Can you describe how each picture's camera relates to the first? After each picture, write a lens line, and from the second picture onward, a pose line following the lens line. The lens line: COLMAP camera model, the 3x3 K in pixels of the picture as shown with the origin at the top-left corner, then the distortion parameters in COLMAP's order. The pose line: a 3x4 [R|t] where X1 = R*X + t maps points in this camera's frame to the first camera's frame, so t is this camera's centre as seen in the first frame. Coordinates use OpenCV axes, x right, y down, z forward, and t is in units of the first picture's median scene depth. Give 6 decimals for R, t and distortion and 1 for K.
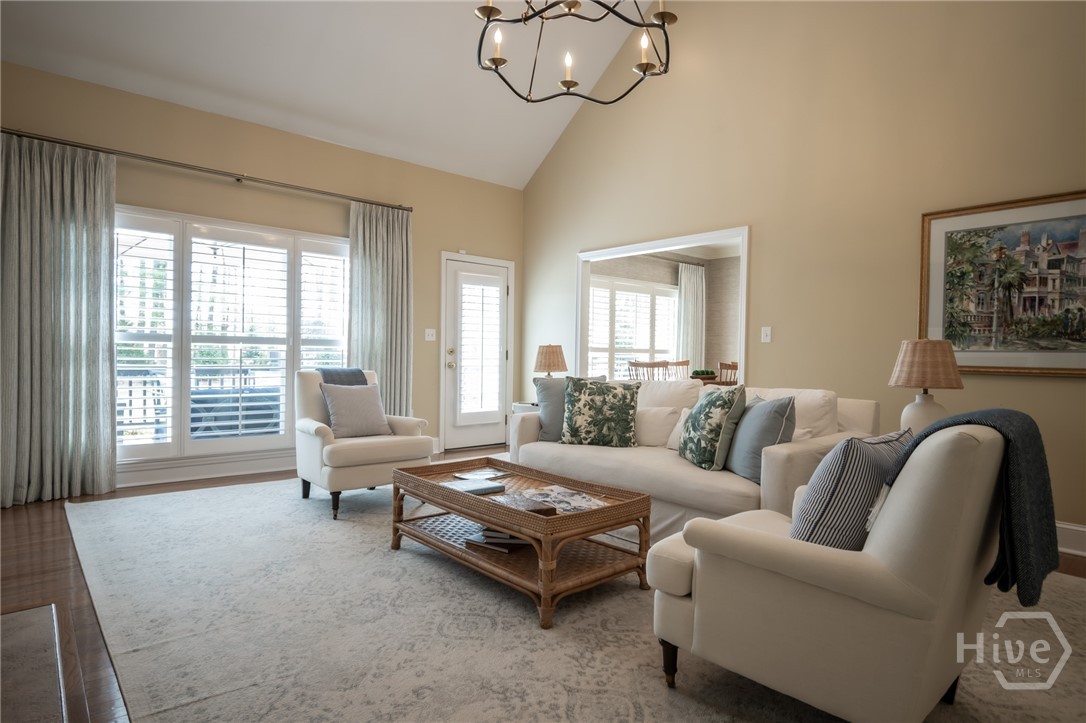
lens RADIAL K [[594.4, 0, 546.3], [0, 594.4, 364.6], [0, 0, 1]] dist [-0.002395, 0.001116]
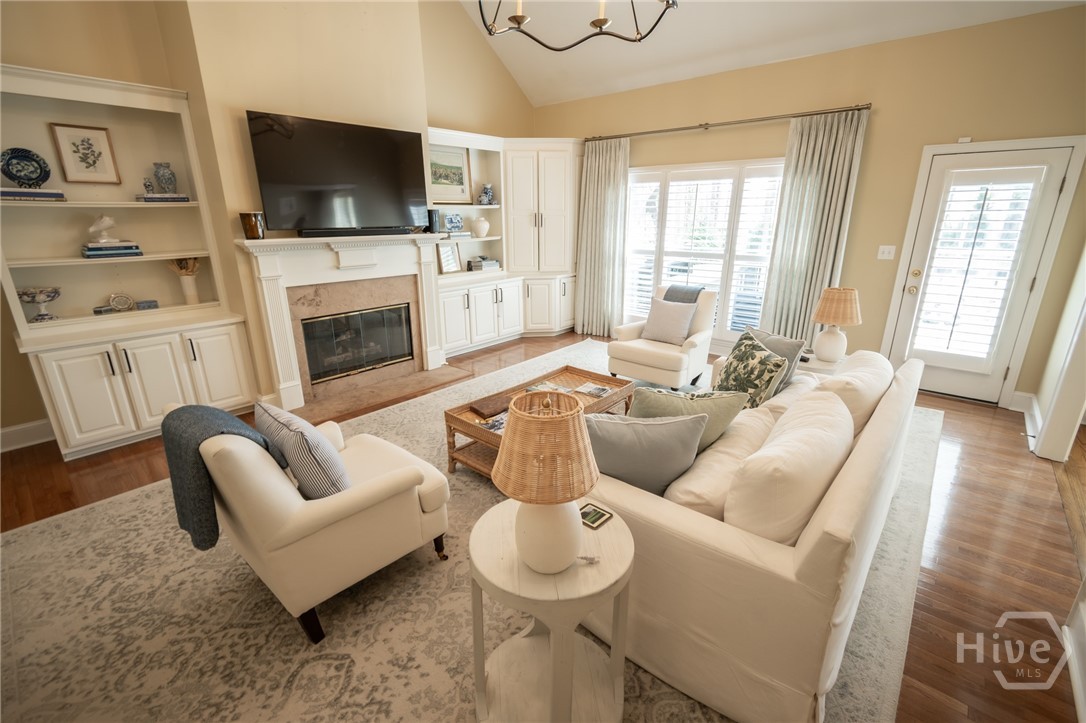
lens RADIAL K [[490.0, 0, 561.8], [0, 490.0, 354.7], [0, 0, 1]] dist [0.004419, -0.000054]
pose [[0.148346, 0.258007, -0.954686, 0.551868], [-0.011722, 0.965759, 0.259177, -0.103173], [0.988866, -0.027257, 0.146290, 0.501792]]
